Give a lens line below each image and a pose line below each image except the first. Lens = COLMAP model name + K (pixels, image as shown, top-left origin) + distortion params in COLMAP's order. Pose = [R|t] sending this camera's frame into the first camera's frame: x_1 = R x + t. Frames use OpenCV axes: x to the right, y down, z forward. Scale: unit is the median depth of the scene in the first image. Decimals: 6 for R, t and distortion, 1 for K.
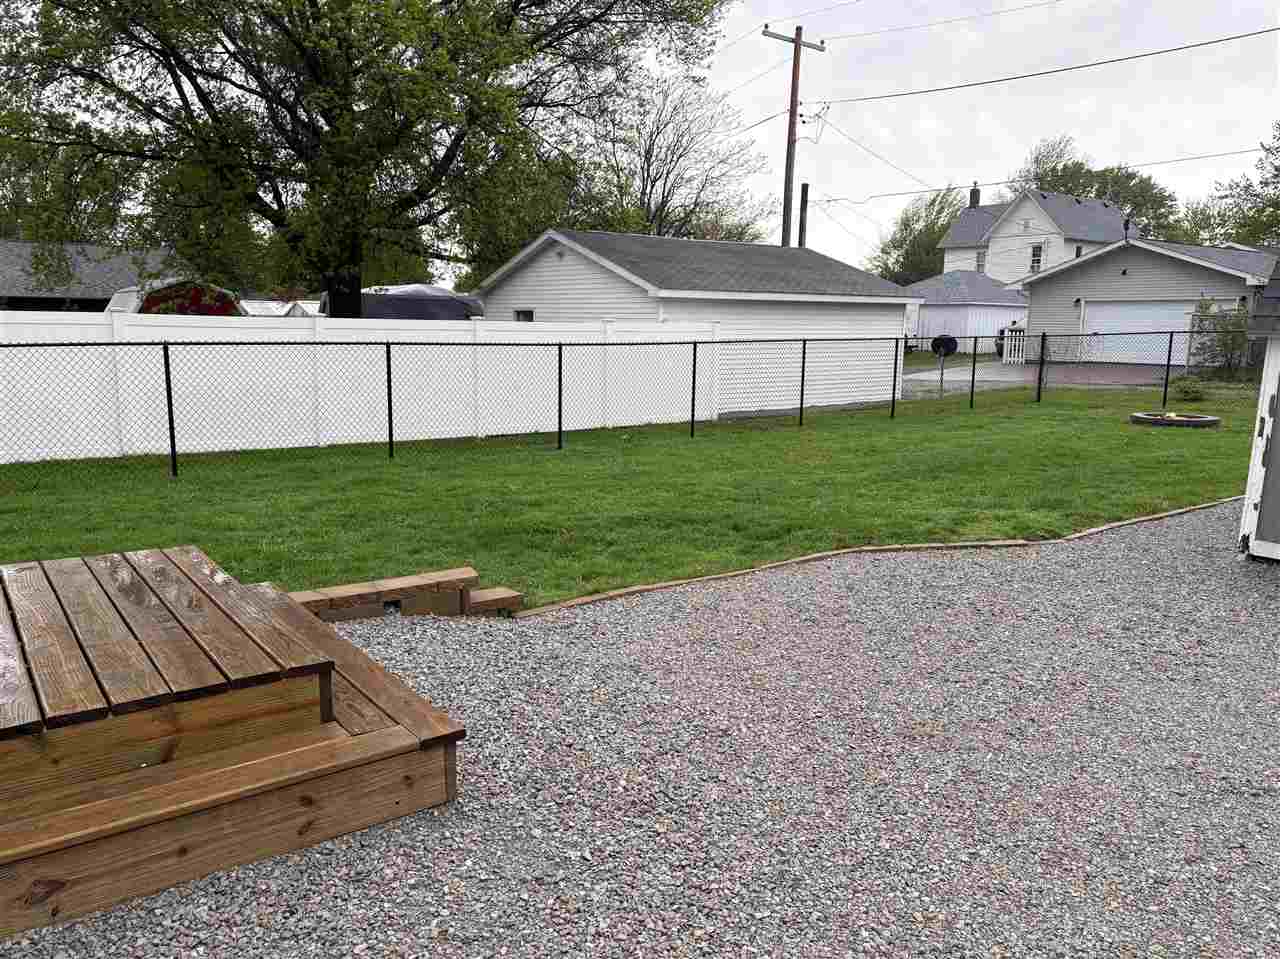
lens RADIAL K [[963.6, 0, 639.6], [0, 963.6, 481.0], [0, 0, 1]] dist [0.051553, -0.053621]
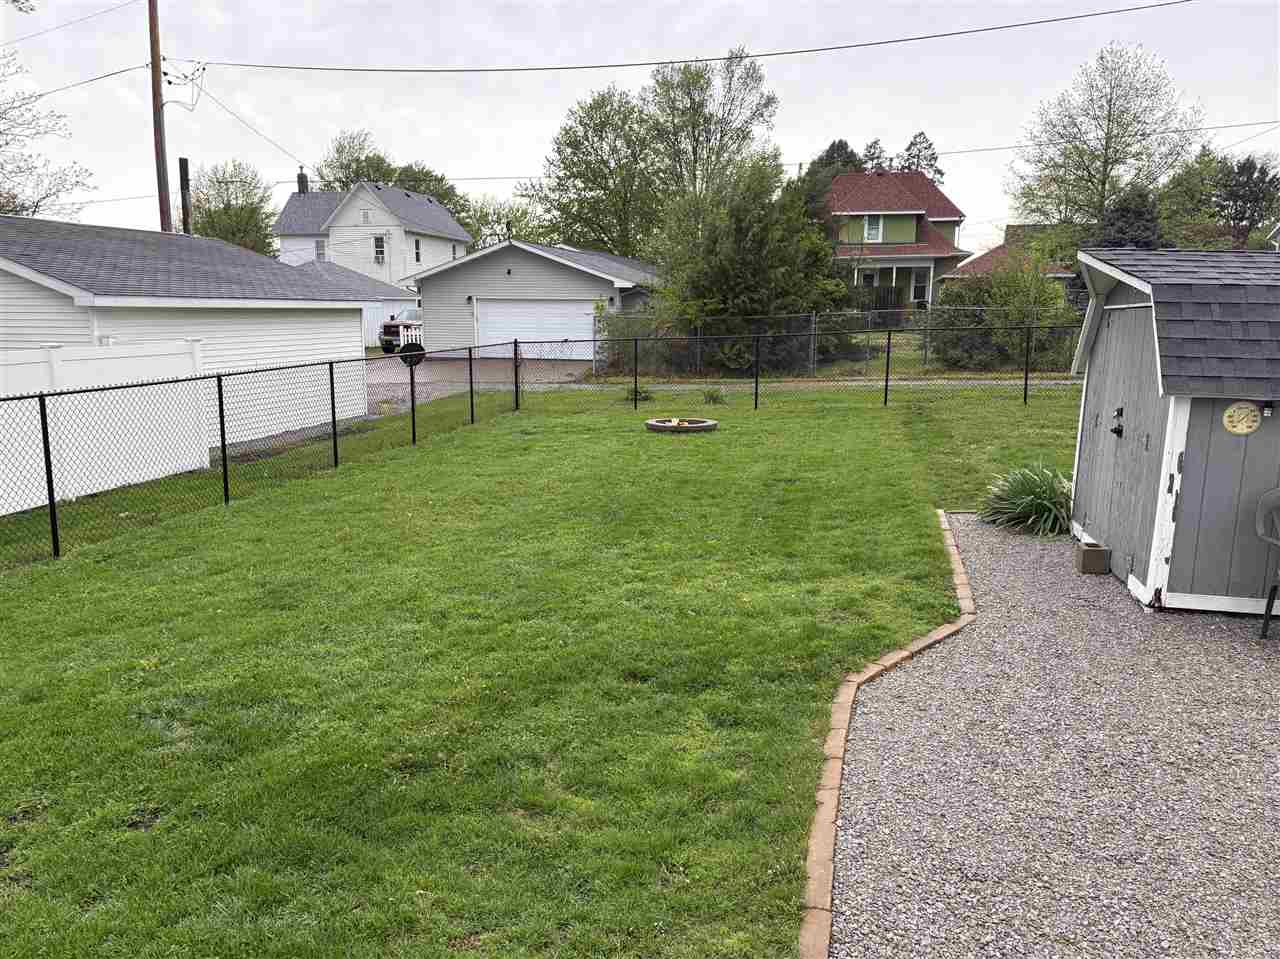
lens RADIAL K [[963.6, 0, 636.2], [0, 963.6, 486.0], [0, 0, 1]] dist [0.051553, -0.053621]
pose [[0.771768, -0.123186, 0.623858, -0.085831], [0.109732, 0.992139, 0.060158, -0.035139], [-0.626364, 0.022029, 0.779219, 0.111796]]
